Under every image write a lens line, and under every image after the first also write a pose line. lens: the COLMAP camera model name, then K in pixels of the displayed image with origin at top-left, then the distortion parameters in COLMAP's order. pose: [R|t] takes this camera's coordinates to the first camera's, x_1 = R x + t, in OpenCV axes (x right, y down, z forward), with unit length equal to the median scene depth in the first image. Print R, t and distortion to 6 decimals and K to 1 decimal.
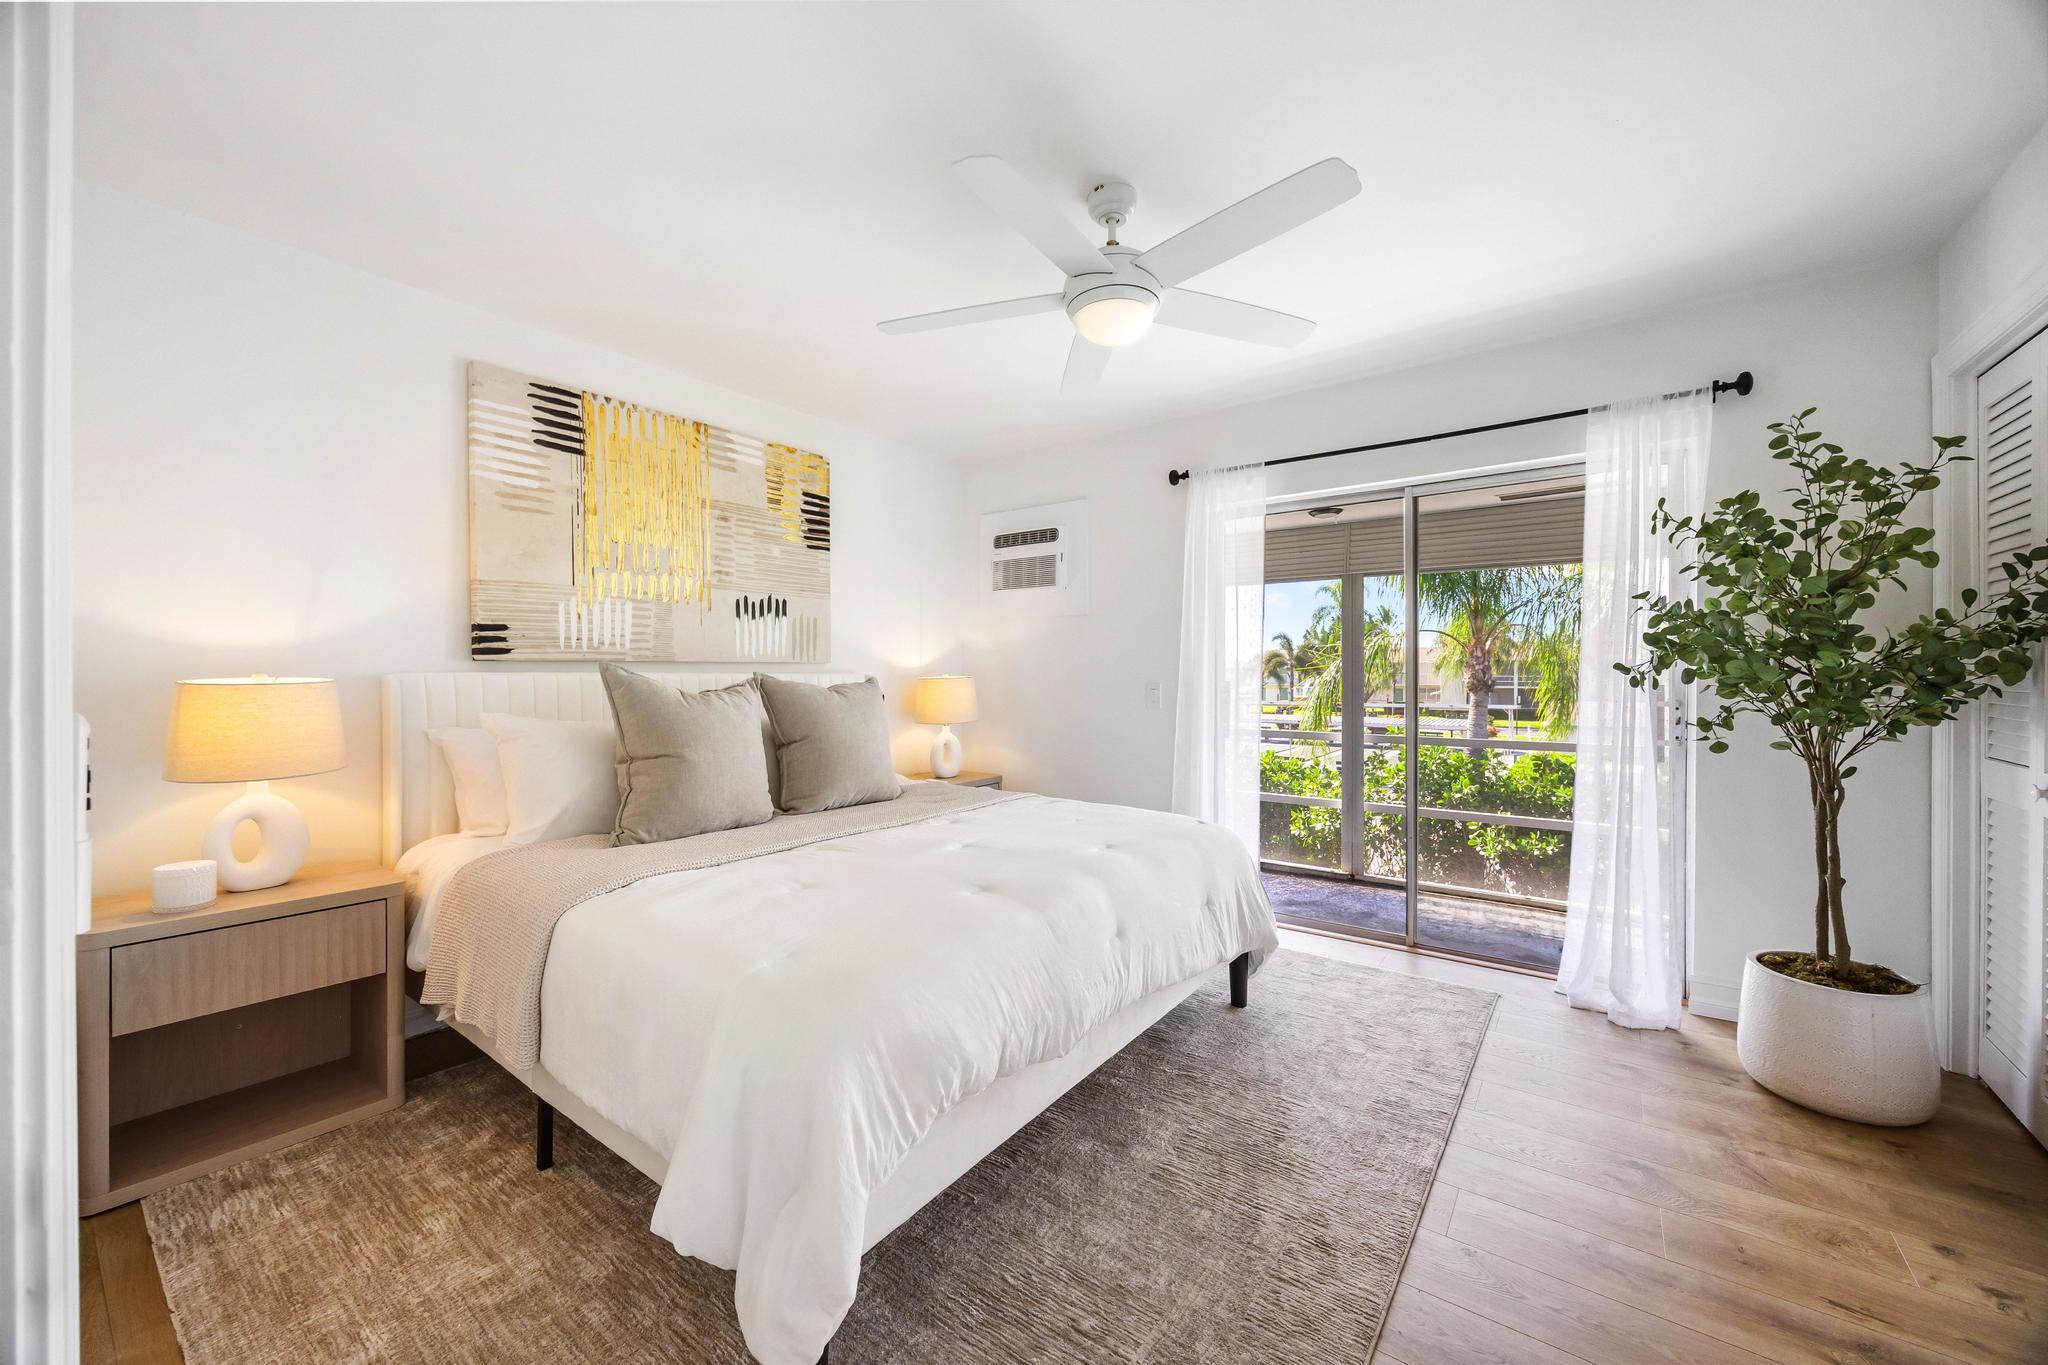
lens RADIAL K [[776.5, 0, 1035.4], [0, 776.5, 676.0], [0, 0, 1]] dist [-0.003730, -0.000169]
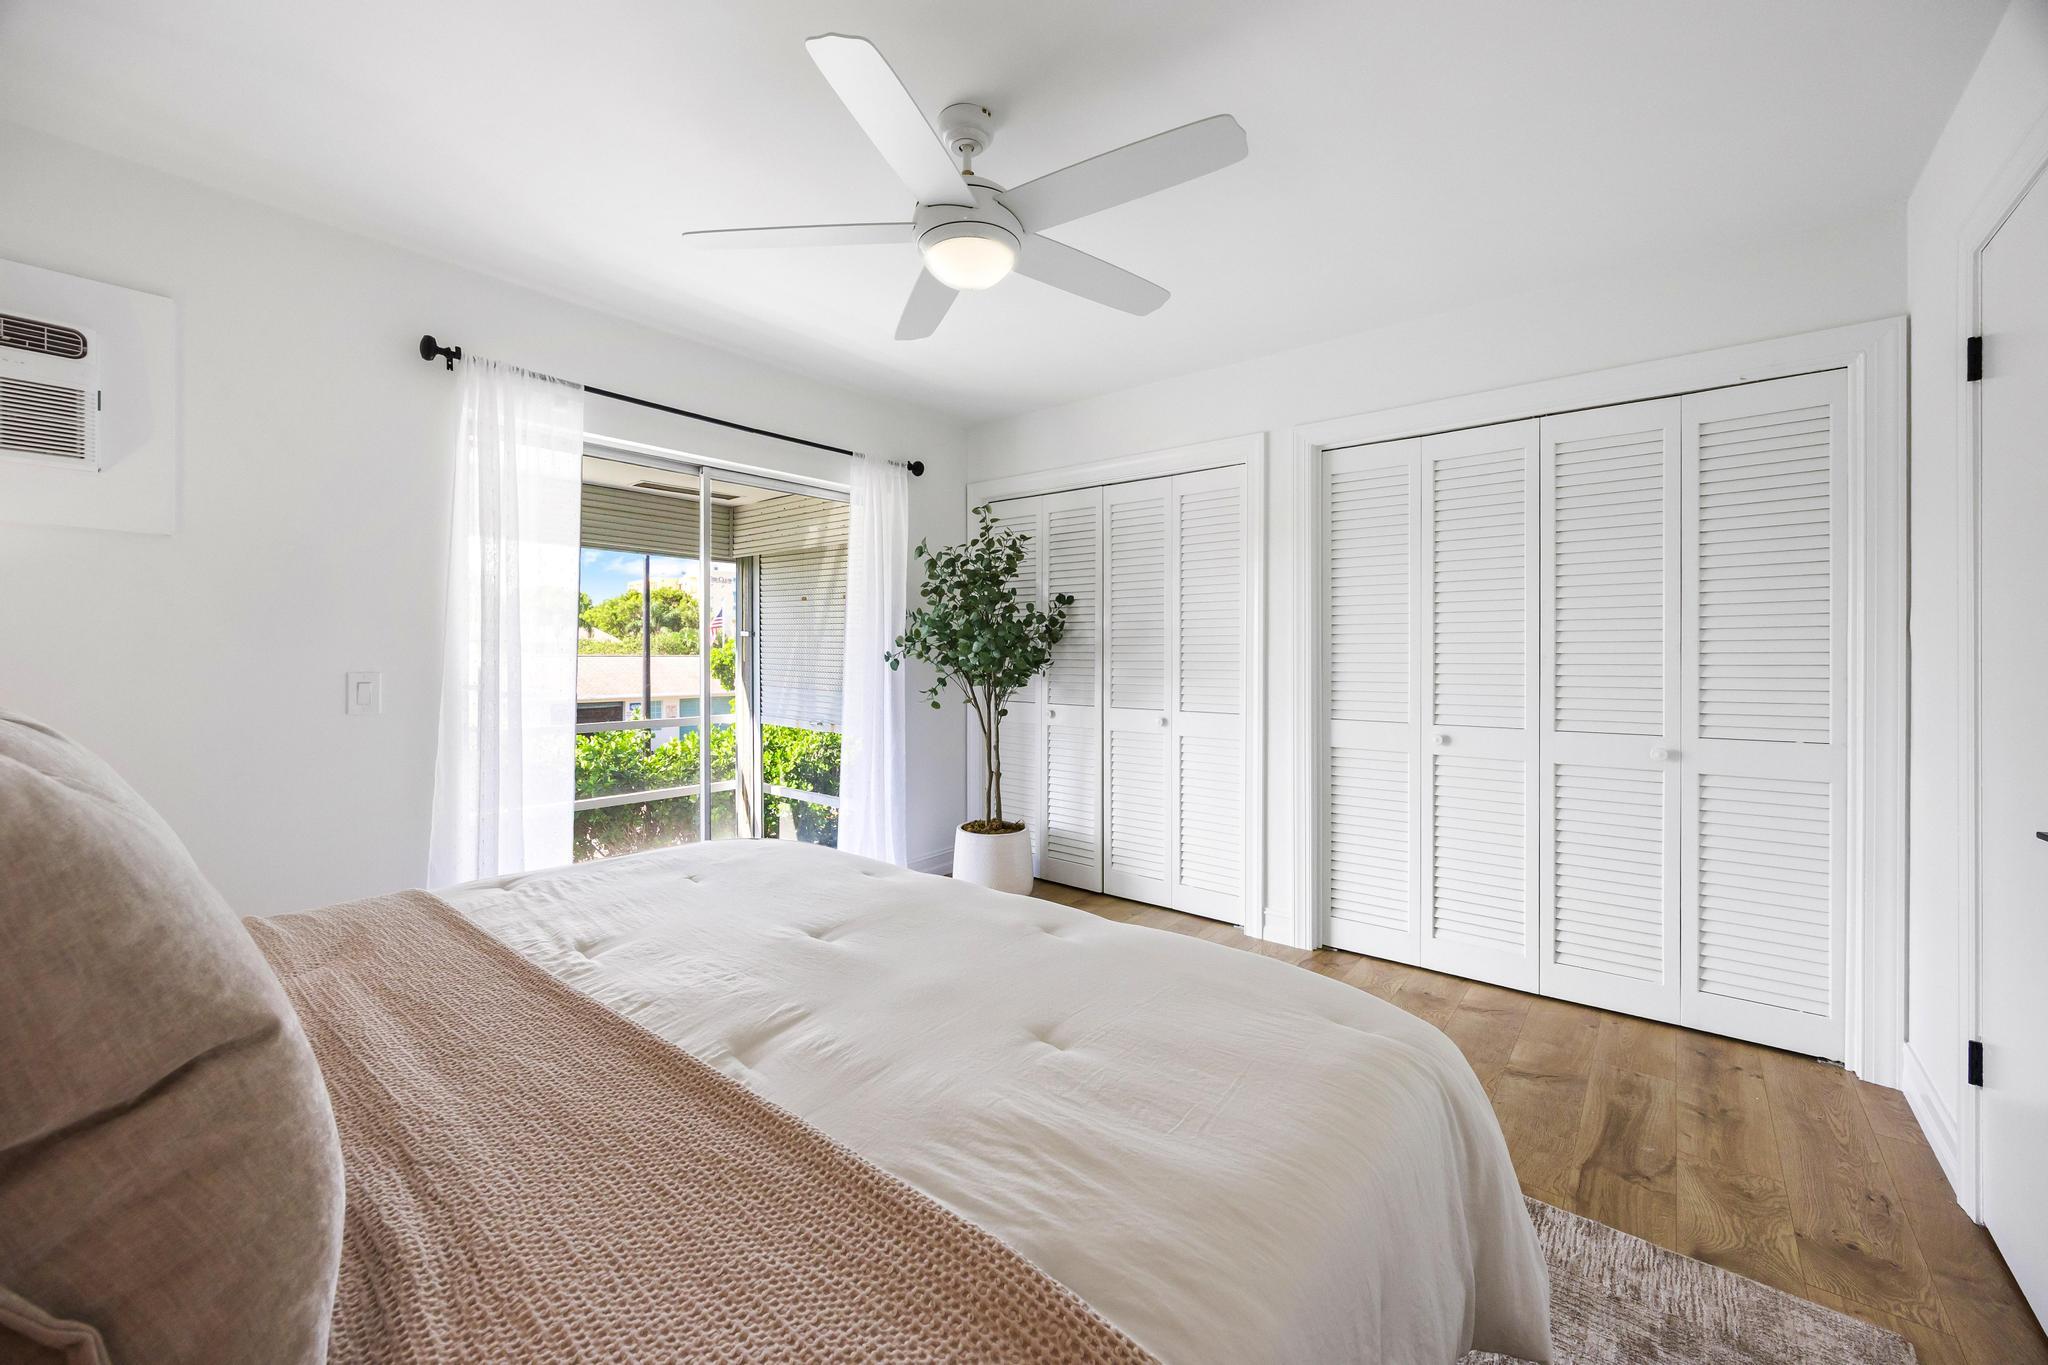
lens RADIAL K [[807.1, 0, 1023.3], [0, 807.1, 663.5], [0, 0, 1]] dist [-0.000407, 0.000007]
pose [[0.050651, -0.006612, 0.998695, -0.713939], [0.002840, 0.999975, 0.006476, -0.001161], [-0.998712, 0.002508, 0.050668, 0.752941]]
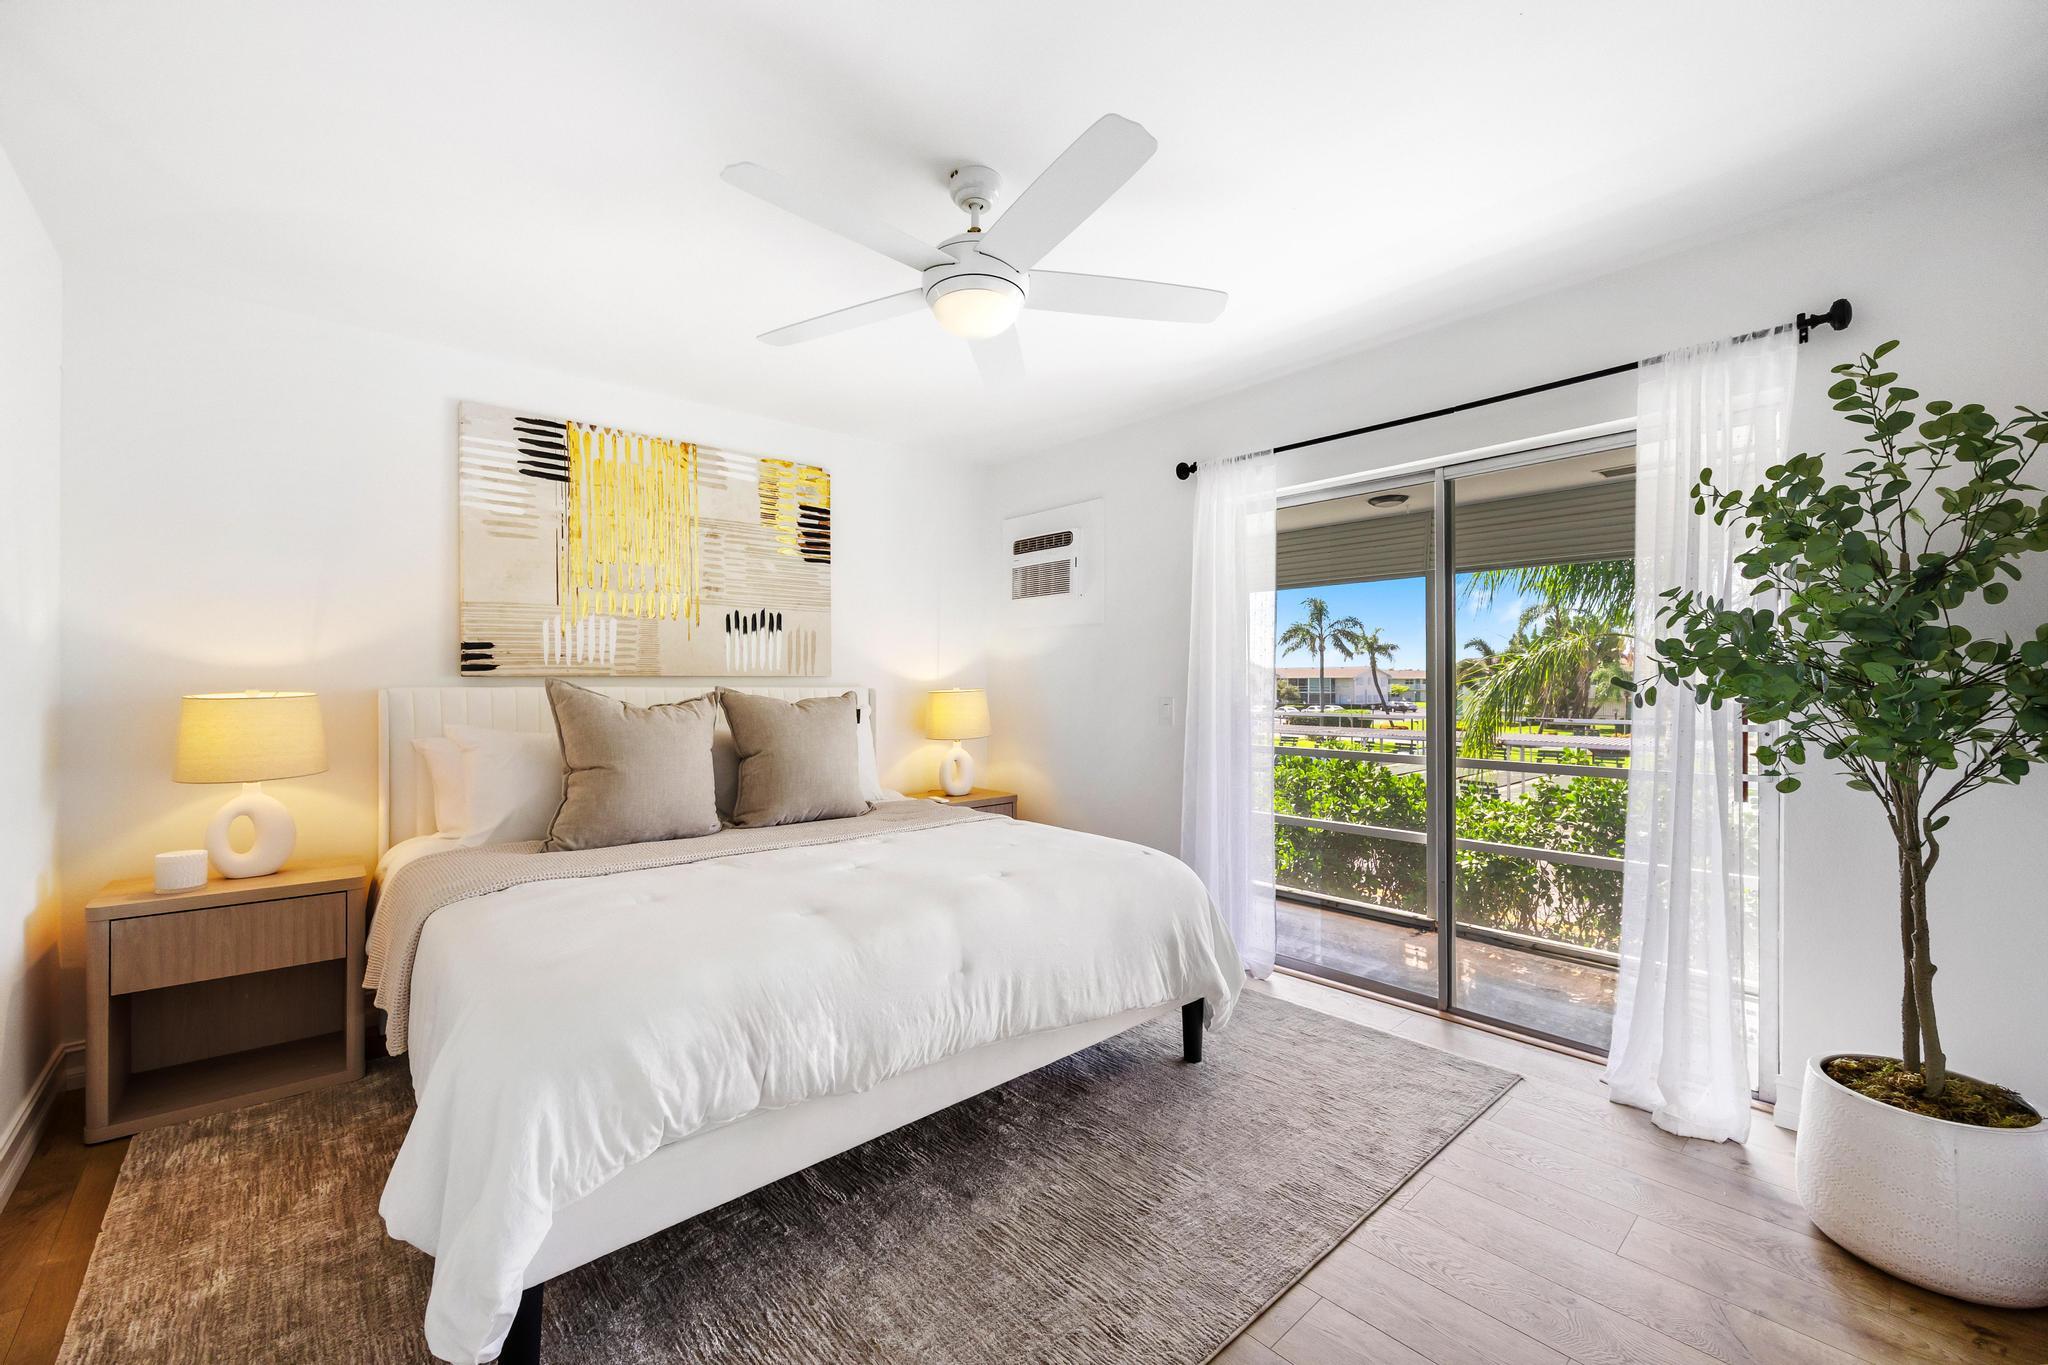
lens RADIAL K [[826.4, 0, 1024.0], [0, 826.4, 682.5], [0, 0, 1]] dist [-0.001745, -0.000477]
pose [[0.978518, -0.000193, -0.206163, 0.305954], [-0.000920, 0.999986, -0.005300, -0.005994], [0.206161, 0.005376, 0.978503, 0.031111]]
